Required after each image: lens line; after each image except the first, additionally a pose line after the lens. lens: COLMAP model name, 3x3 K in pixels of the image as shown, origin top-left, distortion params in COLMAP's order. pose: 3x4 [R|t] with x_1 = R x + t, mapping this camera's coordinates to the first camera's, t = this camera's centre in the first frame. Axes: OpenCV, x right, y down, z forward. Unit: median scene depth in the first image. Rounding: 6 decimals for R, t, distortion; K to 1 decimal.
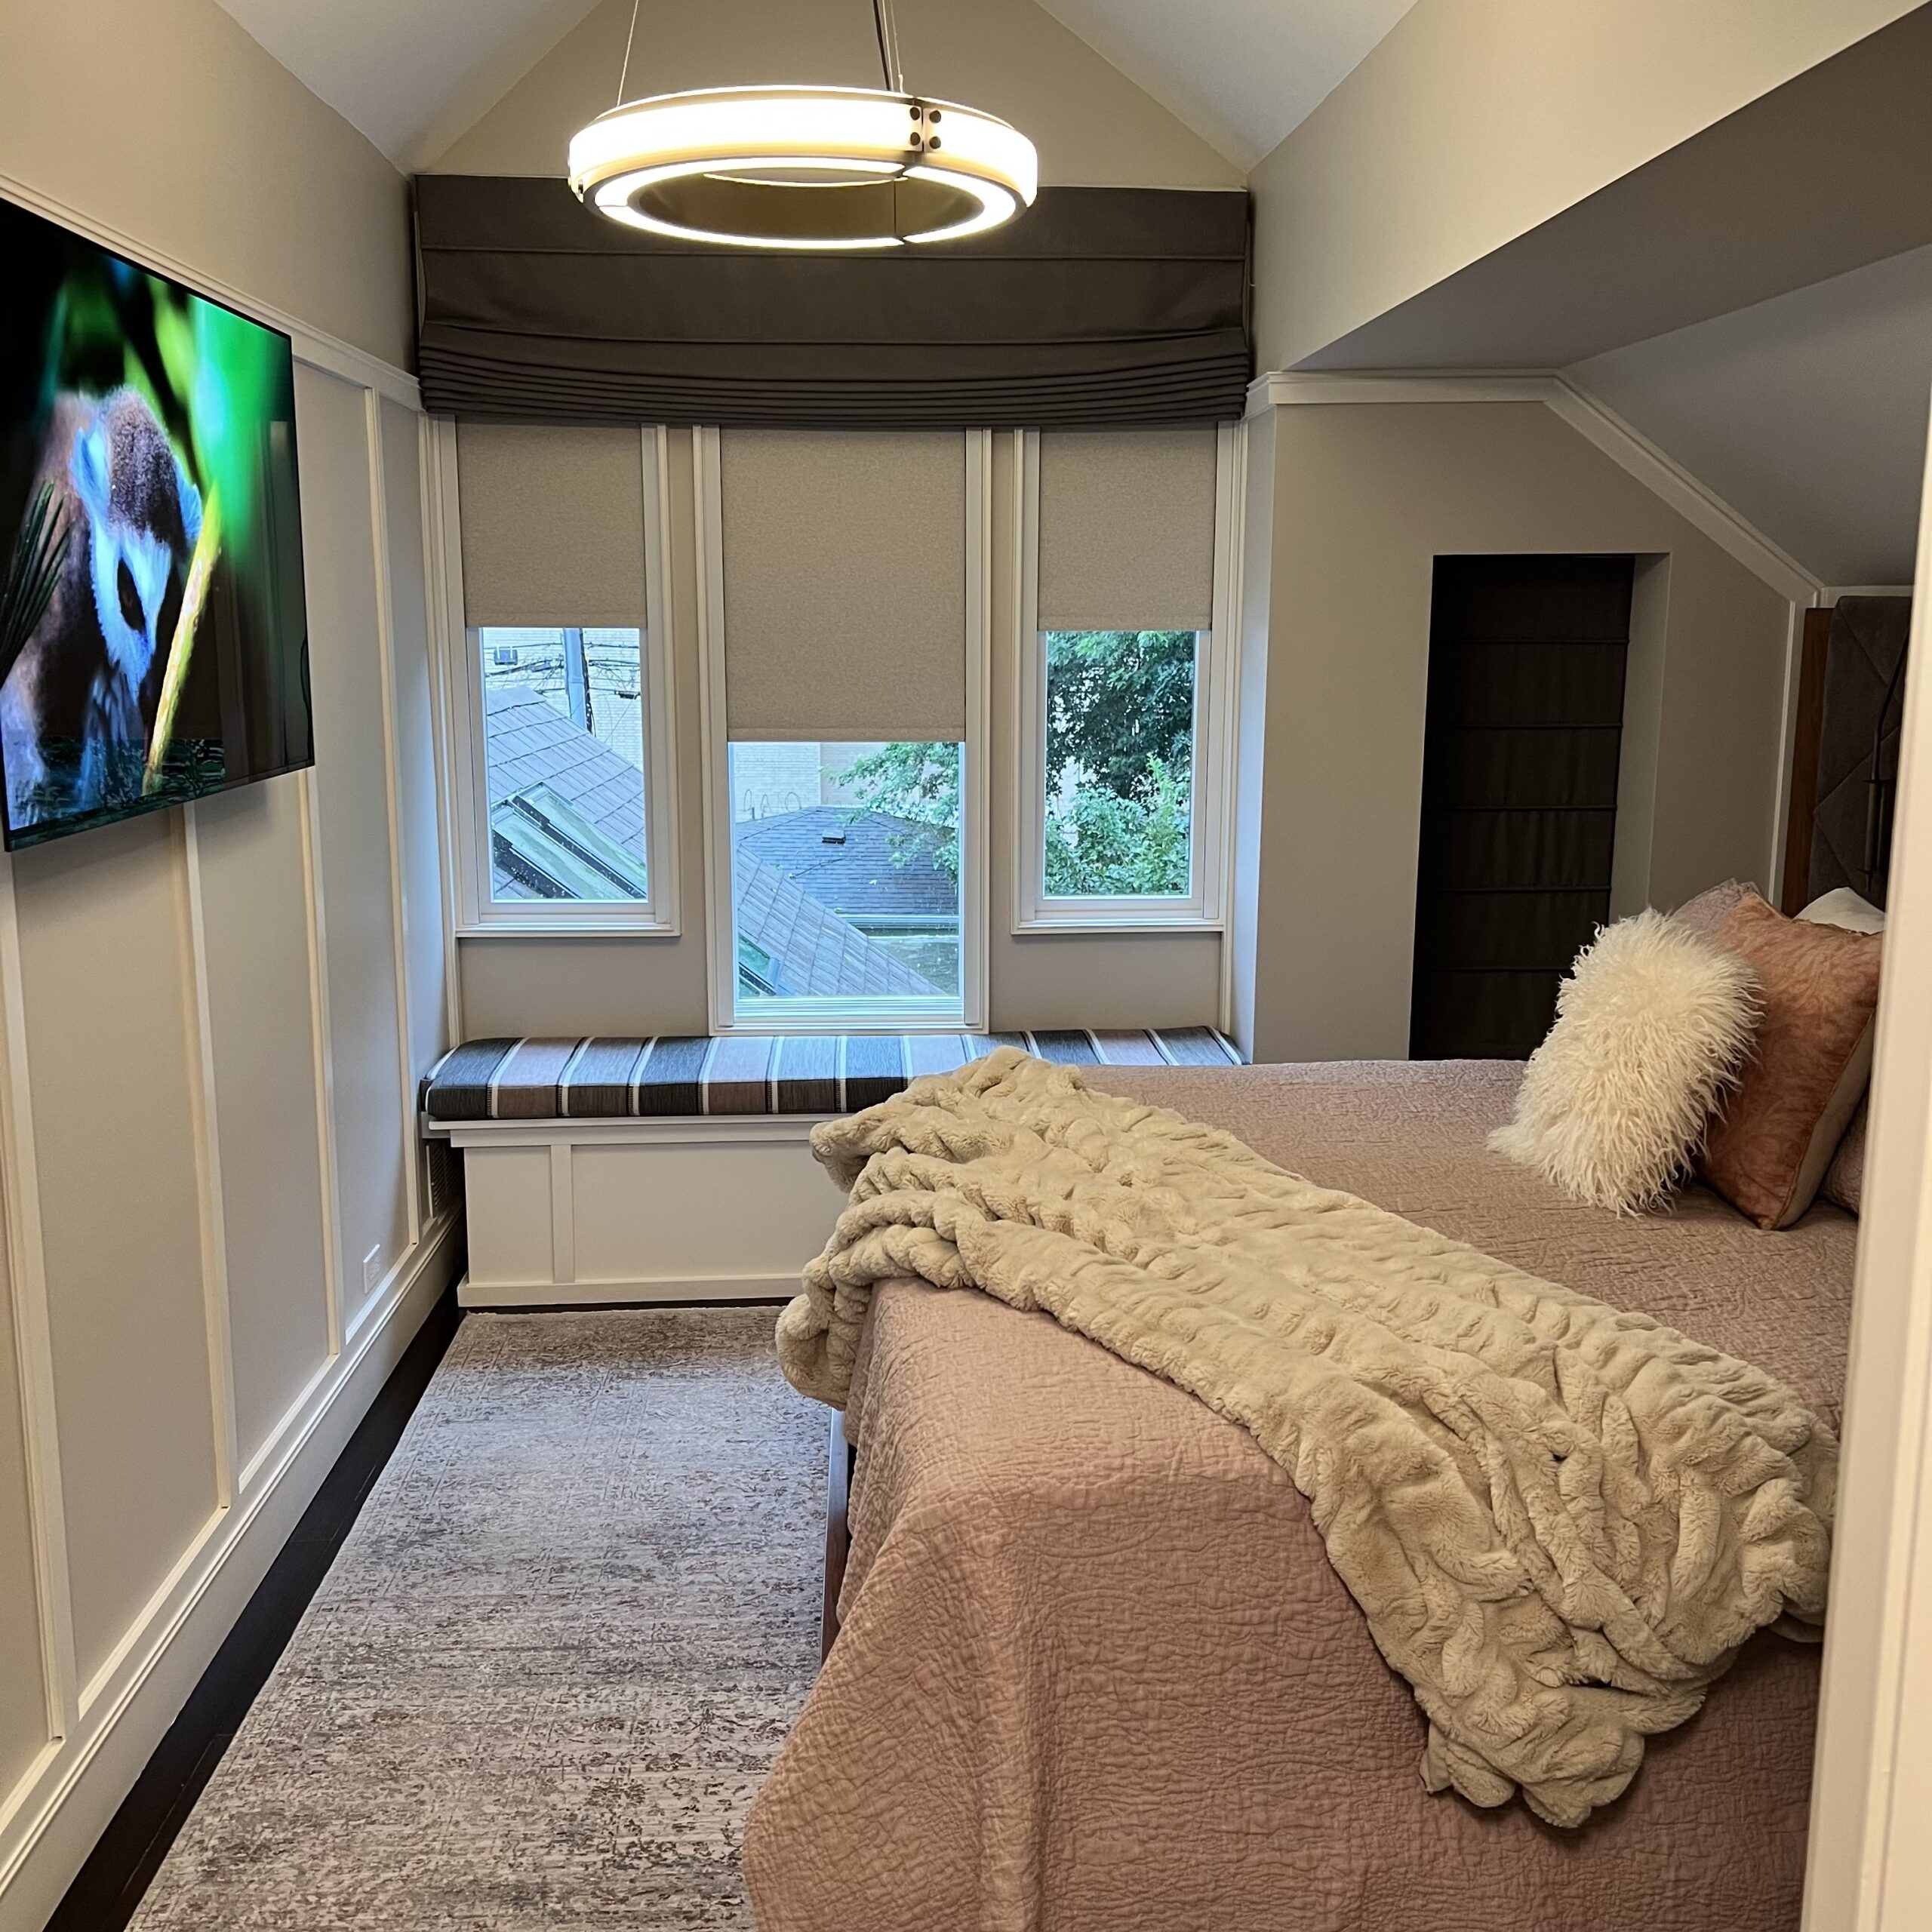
lens RADIAL K [[2000.5, 0, 966.0], [0, 2000.5, 966.0], [0, 0, 1]] dist [0.102303, -0.008604]
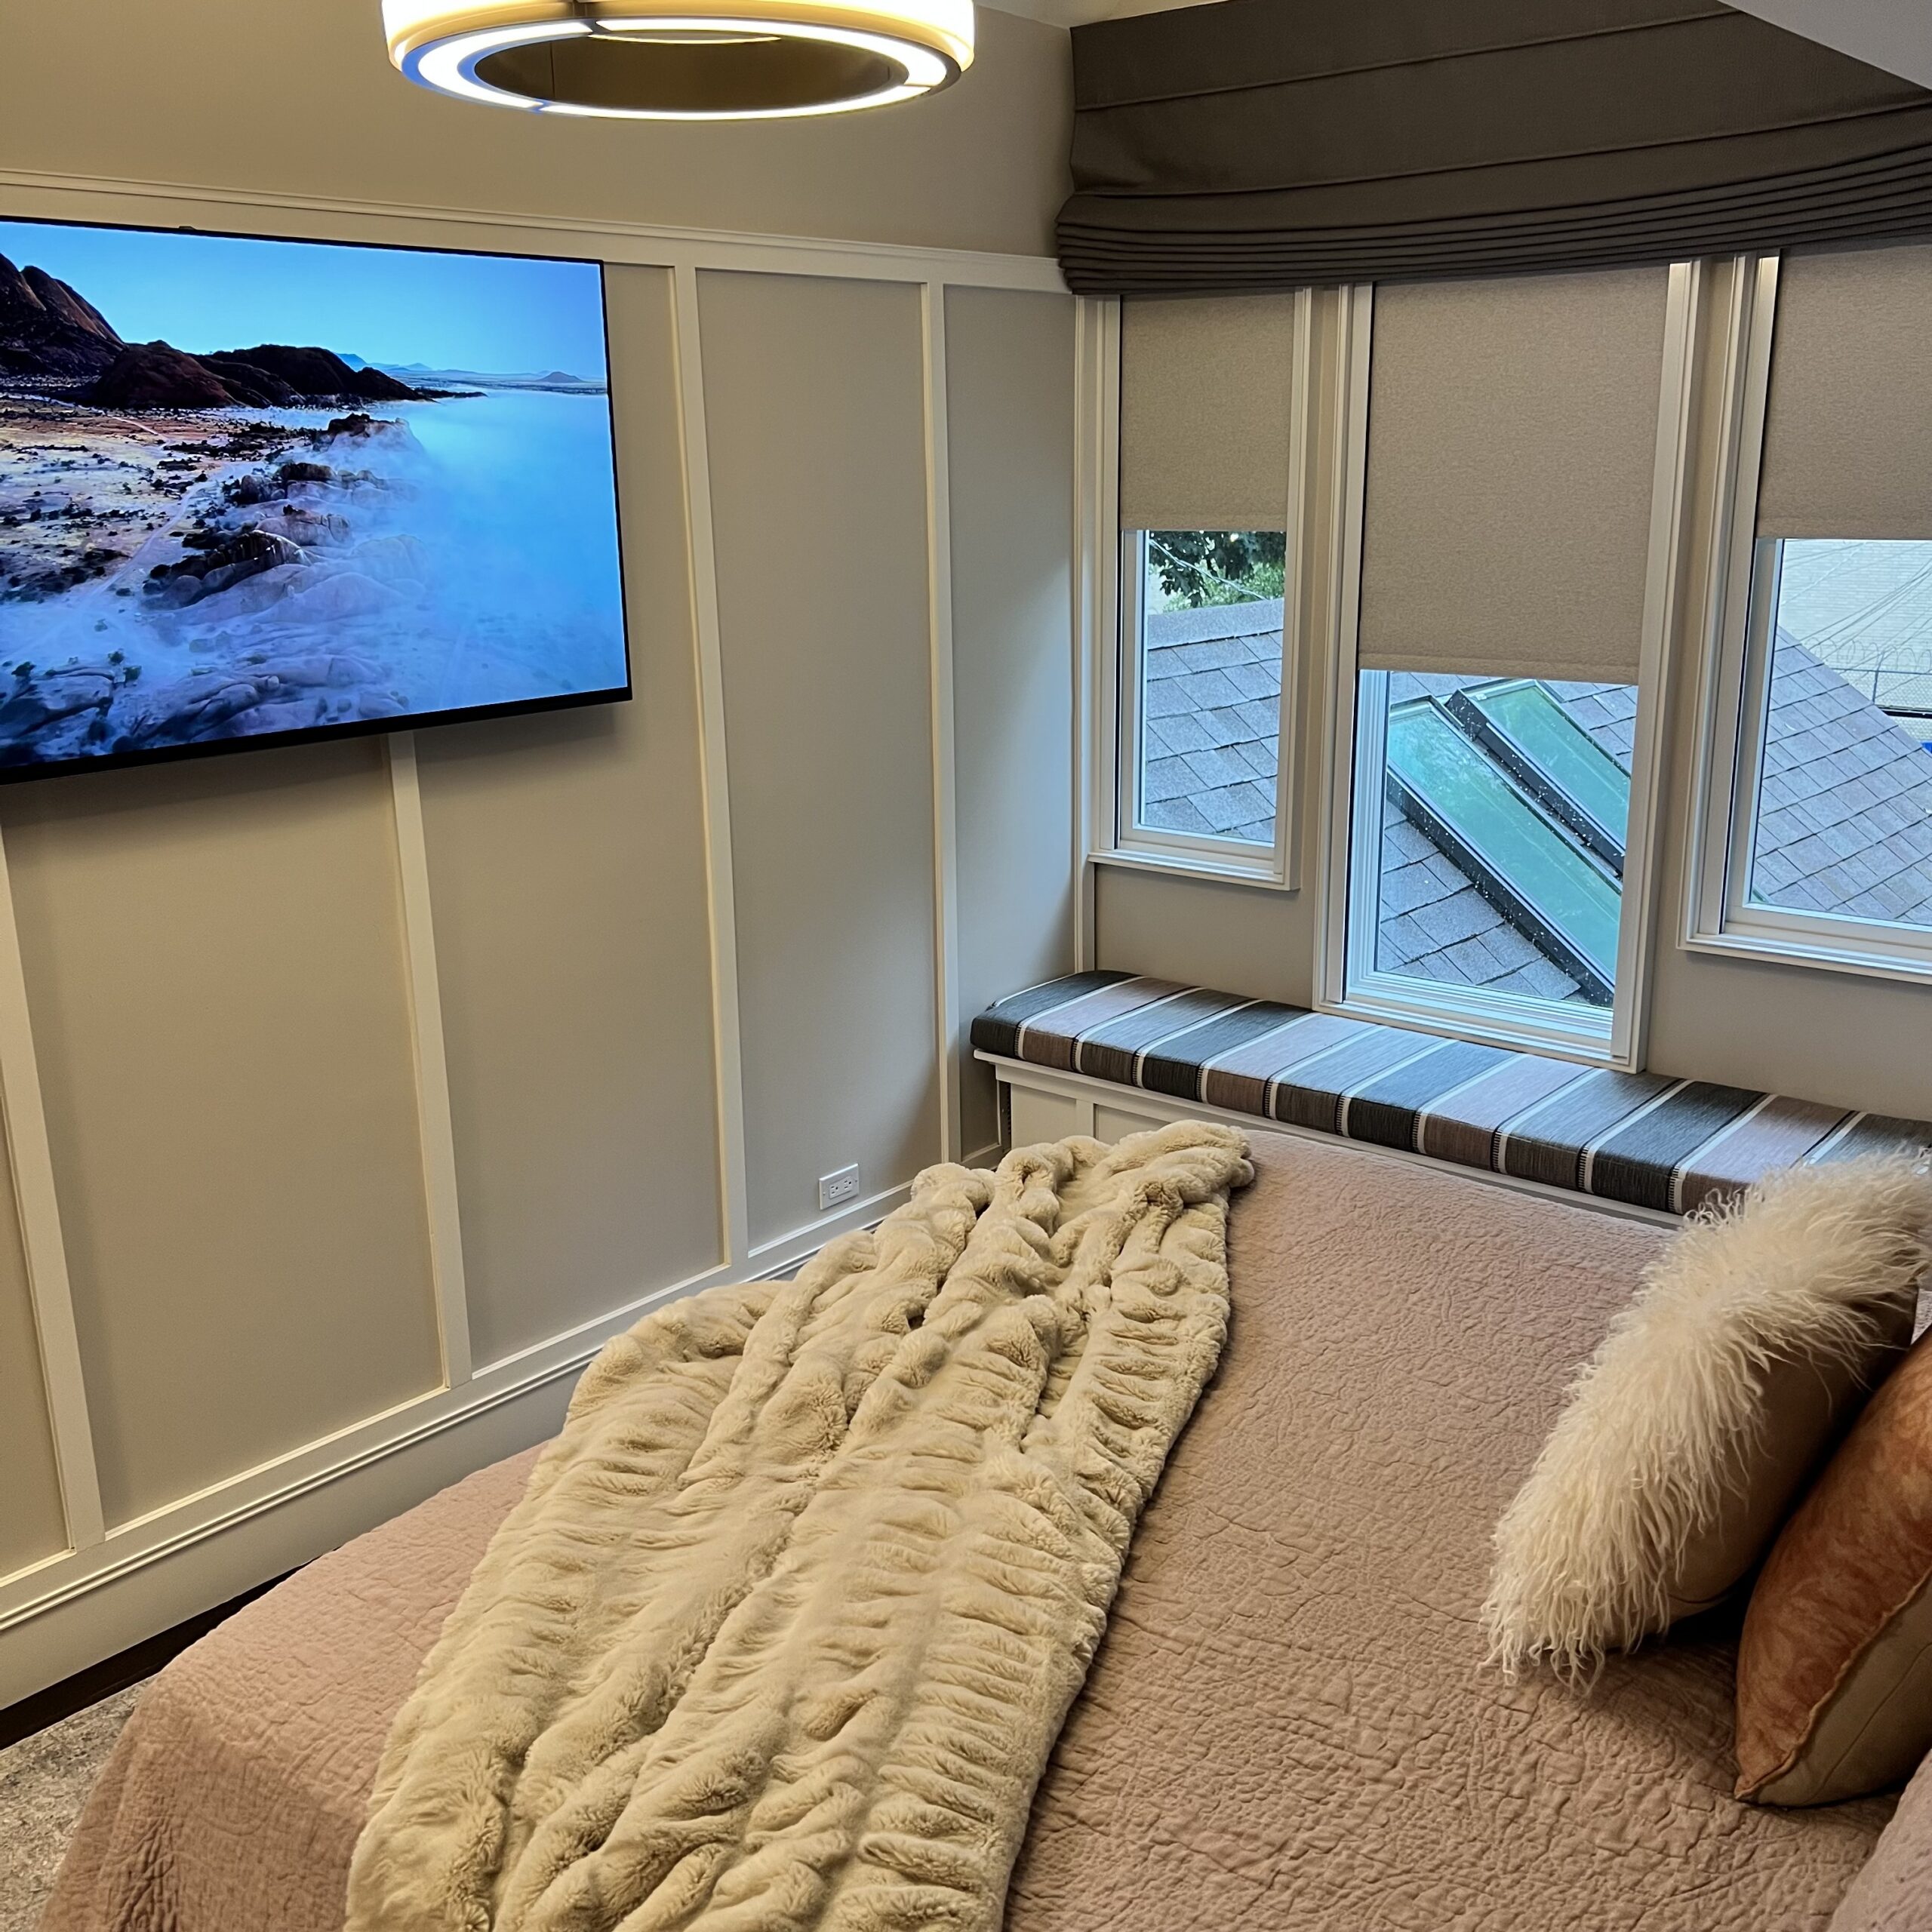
lens RADIAL K [[1944.3, 0, 966.0], [0, 1944.3, 966.0], [0, 0, 1]] dist [0.078308, -0.097545]
pose [[0.735800, 0.162203, -0.657486, 0.334710], [-0.107878, 0.986568, 0.122661, -0.075870], [0.668551, -0.019326, 0.743415, 0.299466]]
